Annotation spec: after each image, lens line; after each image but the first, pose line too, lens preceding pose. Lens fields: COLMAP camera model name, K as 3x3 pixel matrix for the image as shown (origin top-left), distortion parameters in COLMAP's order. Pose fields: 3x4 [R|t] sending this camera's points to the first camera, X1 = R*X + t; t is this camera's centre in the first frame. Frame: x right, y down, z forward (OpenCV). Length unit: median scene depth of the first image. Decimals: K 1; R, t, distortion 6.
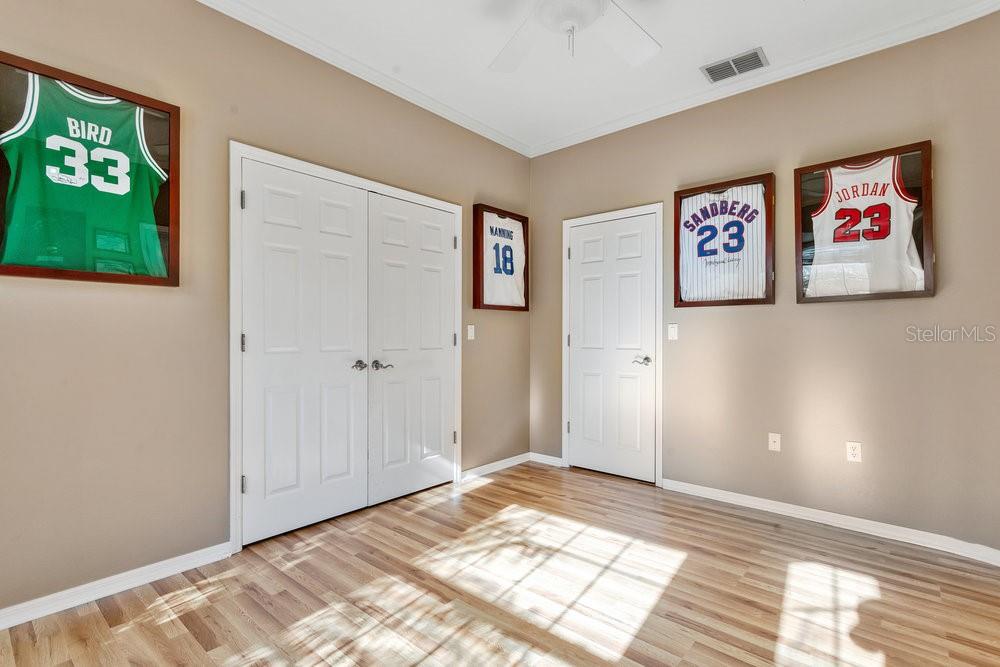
lens RADIAL K [[478.7, 0, 497.4], [0, 478.7, 333.8], [0, 0, 1]] dist [0.004249, 0.001118]
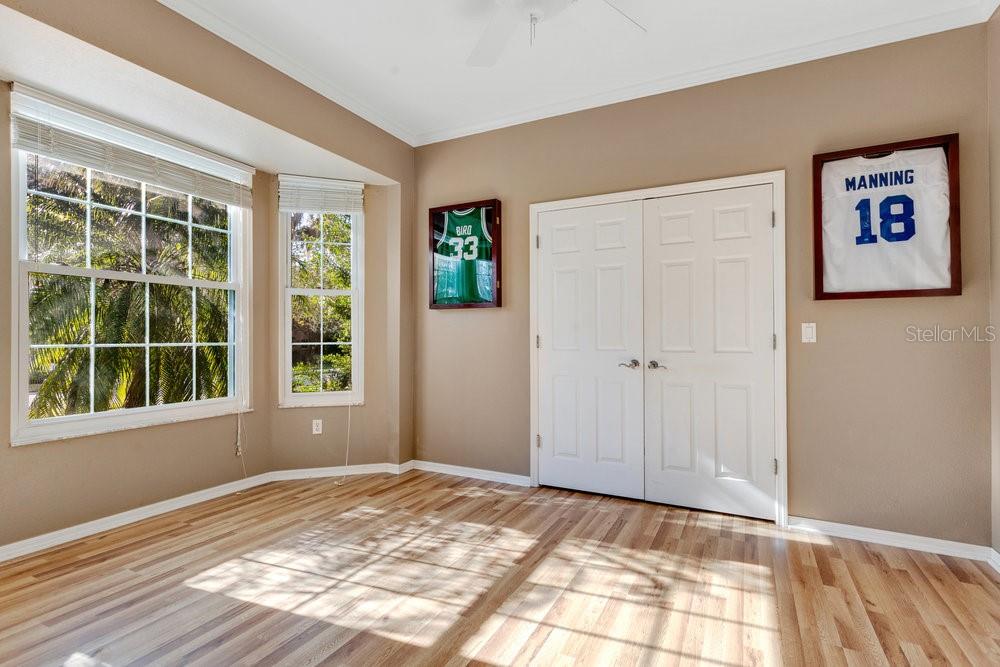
lens RADIAL K [[478.7, 0, 503.6], [0, 478.7, 332.2], [0, 0, 1]] dist [0.004249, 0.001118]
pose [[0.245296, -0.013242, -0.969358, 0.795647], [0.000117, 0.999907, -0.013630, 0.009113], [0.969448, 0.003230, 0.245275, 0.526201]]
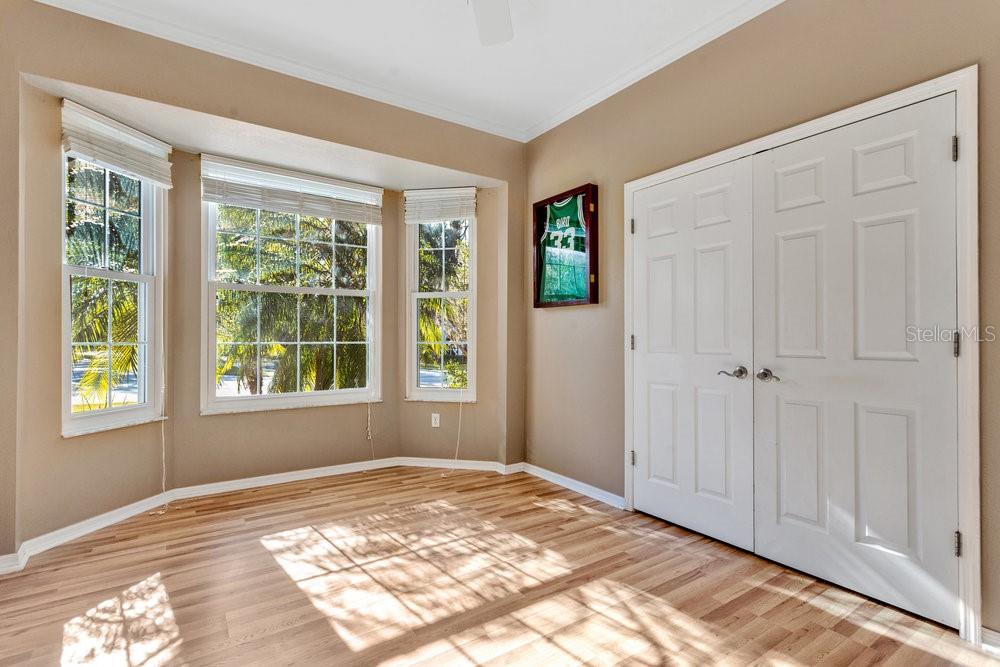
lens RADIAL K [[478.7, 0, 505.5], [0, 478.7, 335.2], [0, 0, 1]] dist [0.004249, 0.001118]
pose [[-0.243775, -0.009163, -0.969789, 0.709266], [-0.002381, 0.999958, -0.008849, 0.011014], [0.969829, 0.000152, -0.243787, 0.940833]]
